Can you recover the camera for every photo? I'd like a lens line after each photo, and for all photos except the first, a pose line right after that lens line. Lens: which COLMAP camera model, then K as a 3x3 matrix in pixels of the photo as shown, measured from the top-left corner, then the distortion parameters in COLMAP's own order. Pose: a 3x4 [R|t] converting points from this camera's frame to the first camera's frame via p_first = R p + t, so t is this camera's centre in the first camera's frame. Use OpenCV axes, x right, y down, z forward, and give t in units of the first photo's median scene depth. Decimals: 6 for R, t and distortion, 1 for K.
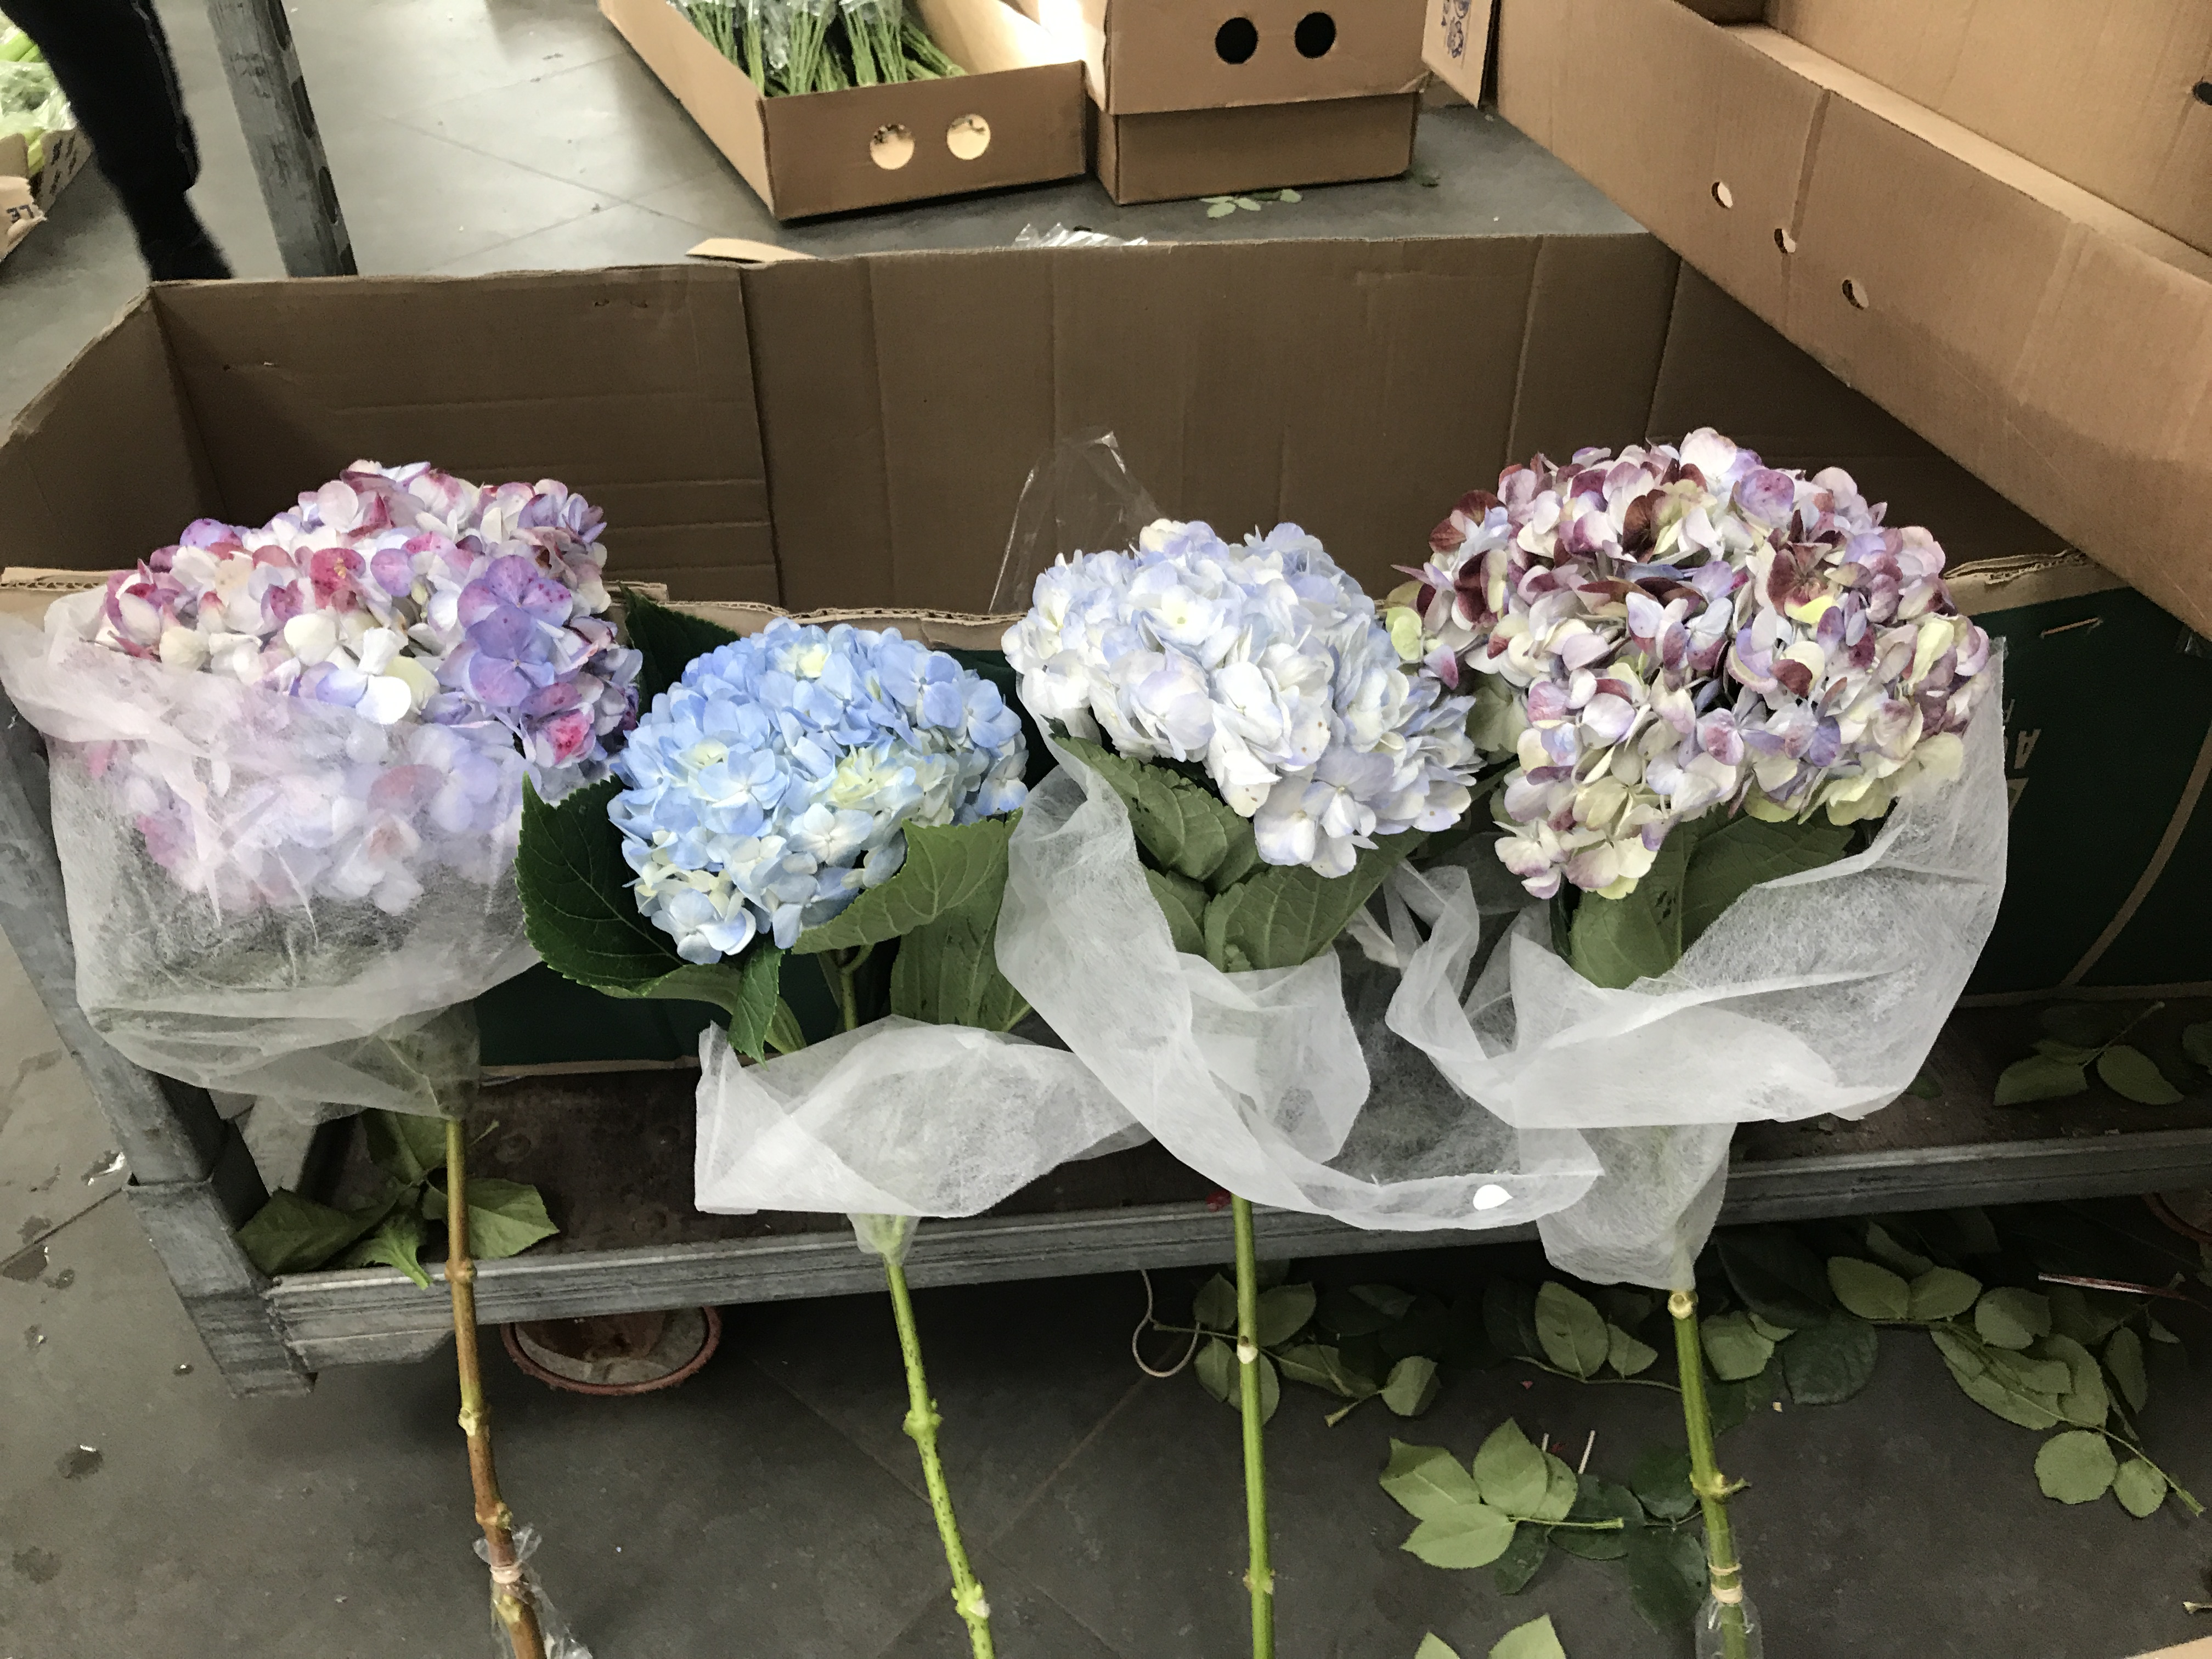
lens RADIAL K [[1810.0, 0, 1123.8], [0, 1810.0, 832.2], [0, 0, 1]] dist [-0.011164, 0.010128]
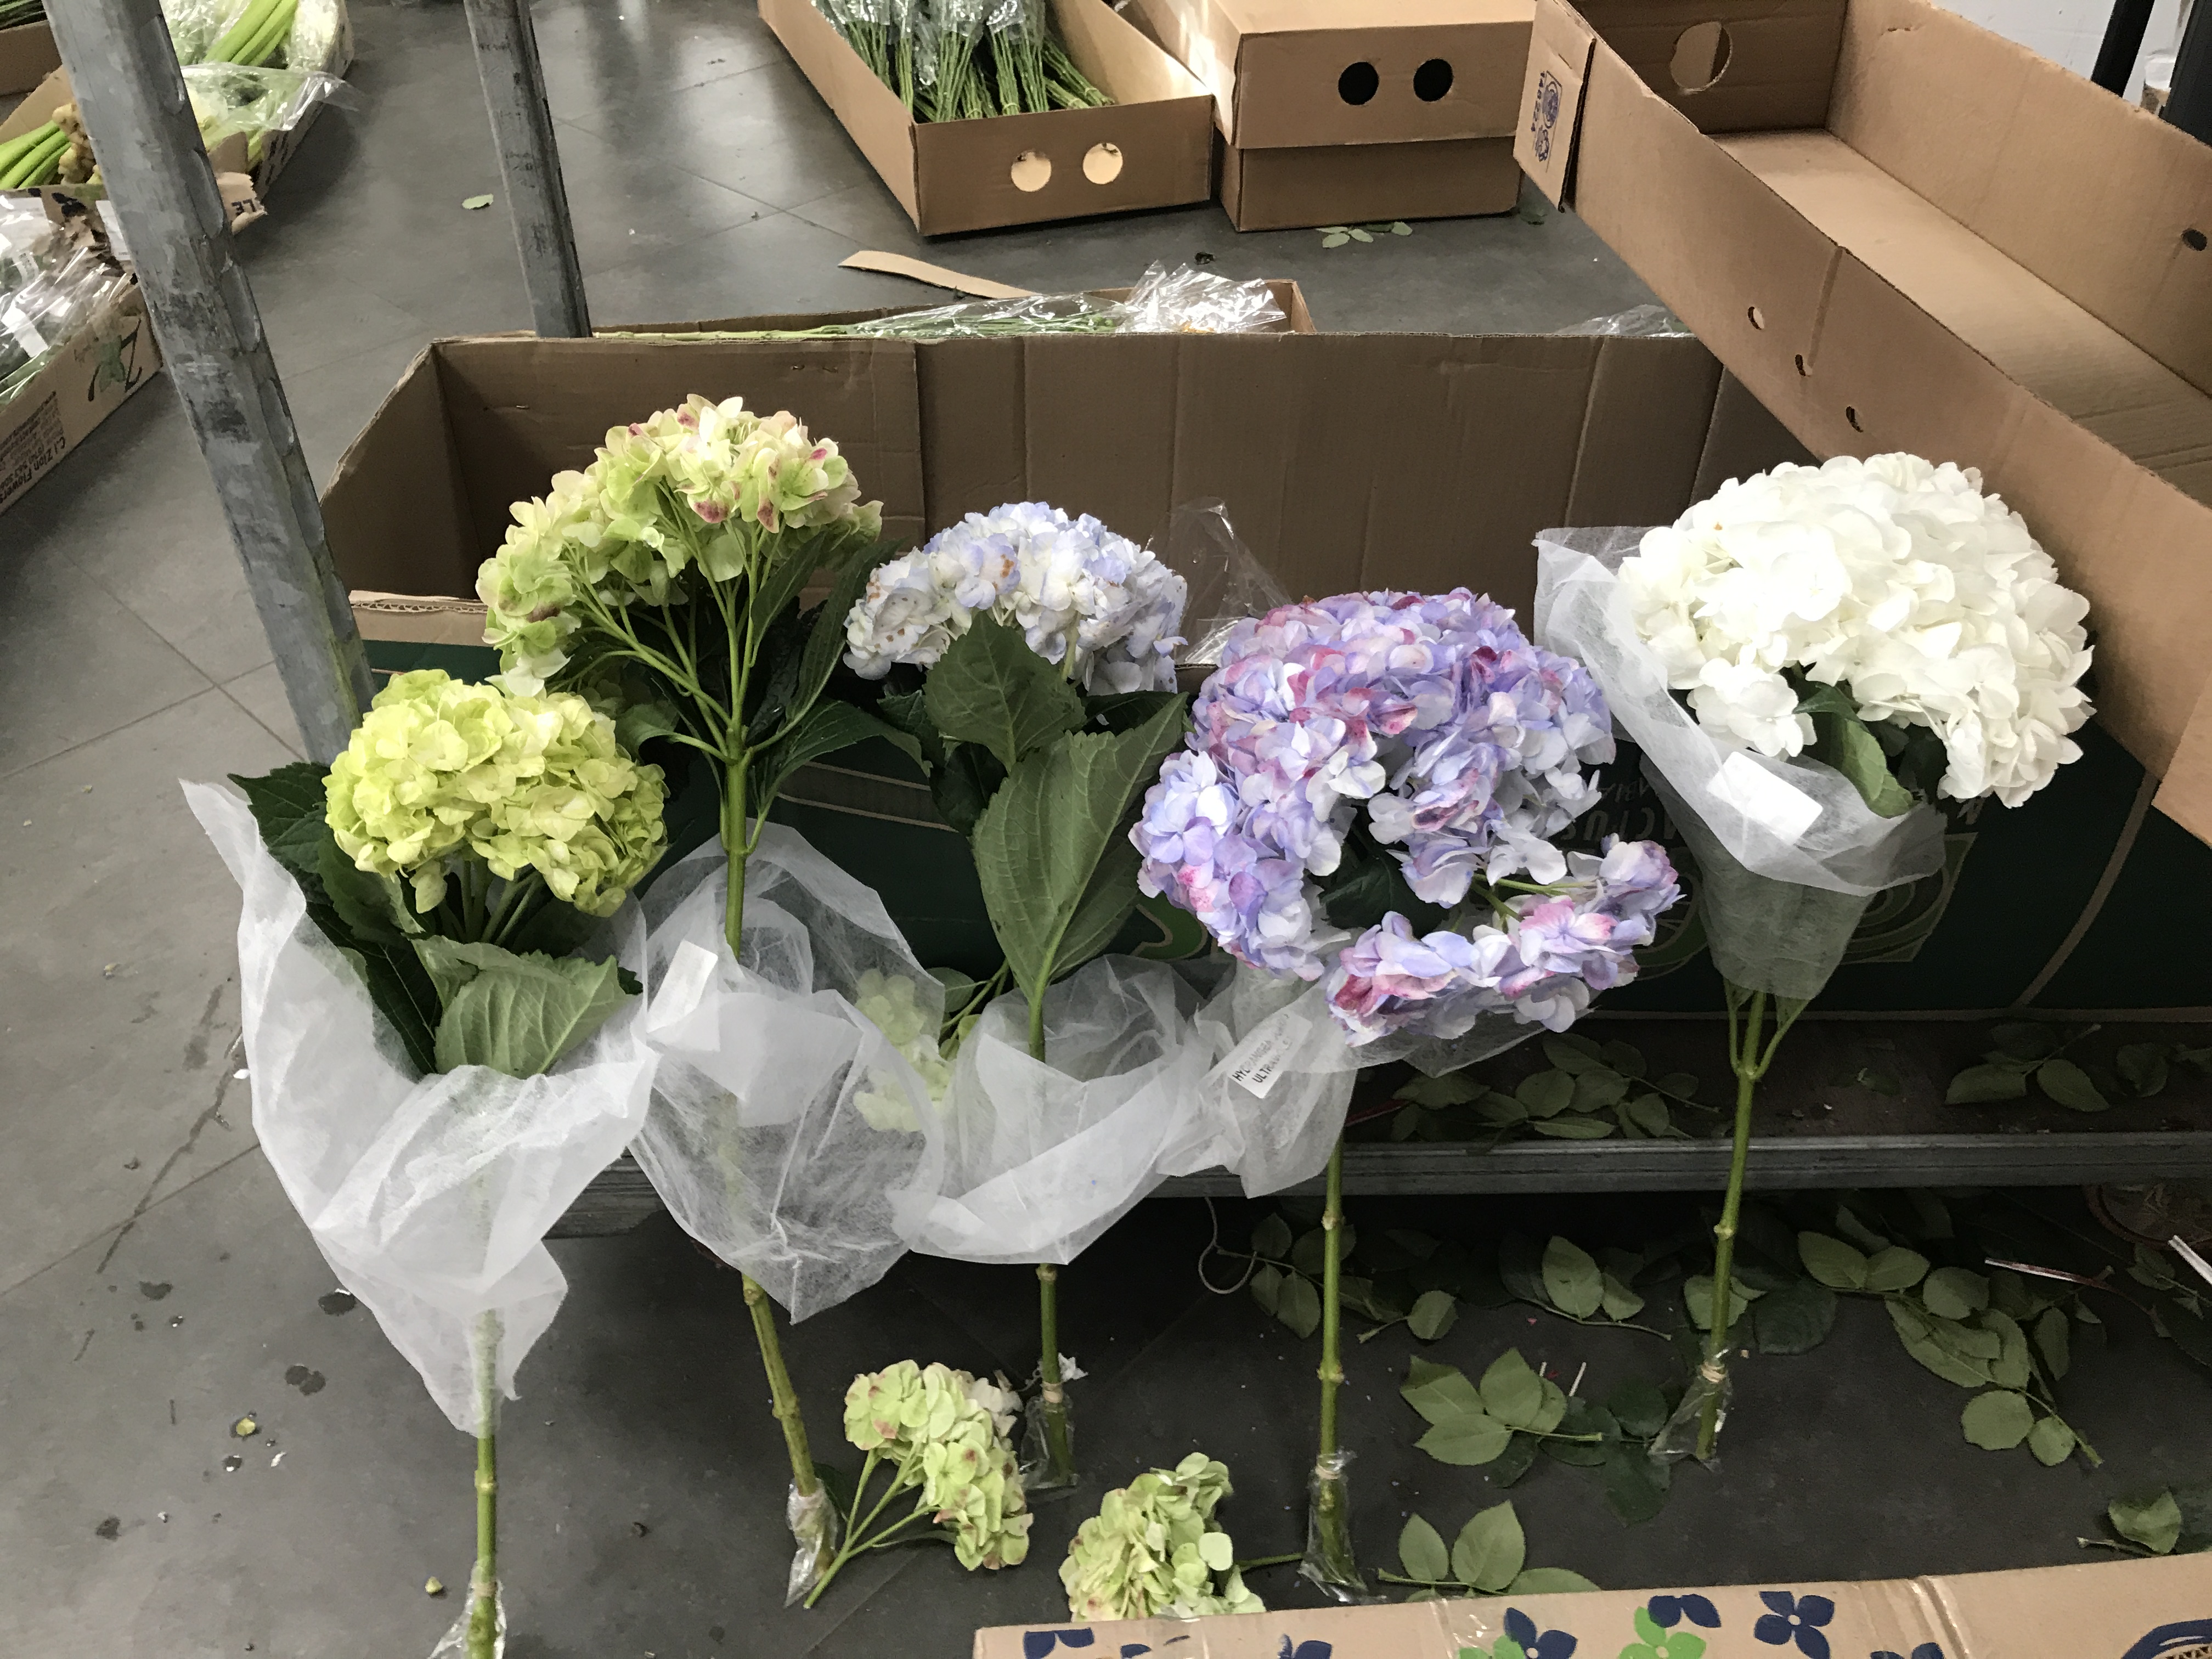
lens RADIAL K [[1773.6, 0, 1089.3], [0, 1773.6, 815.2], [0, 0, 1]] dist [-0.013173, -0.014894]
pose [[0.996226, 0.051299, -0.070017, -0.001022], [-0.050921, 0.998677, 0.007183, -0.018117], [0.070292, -0.003591, 0.997520, -0.168097]]
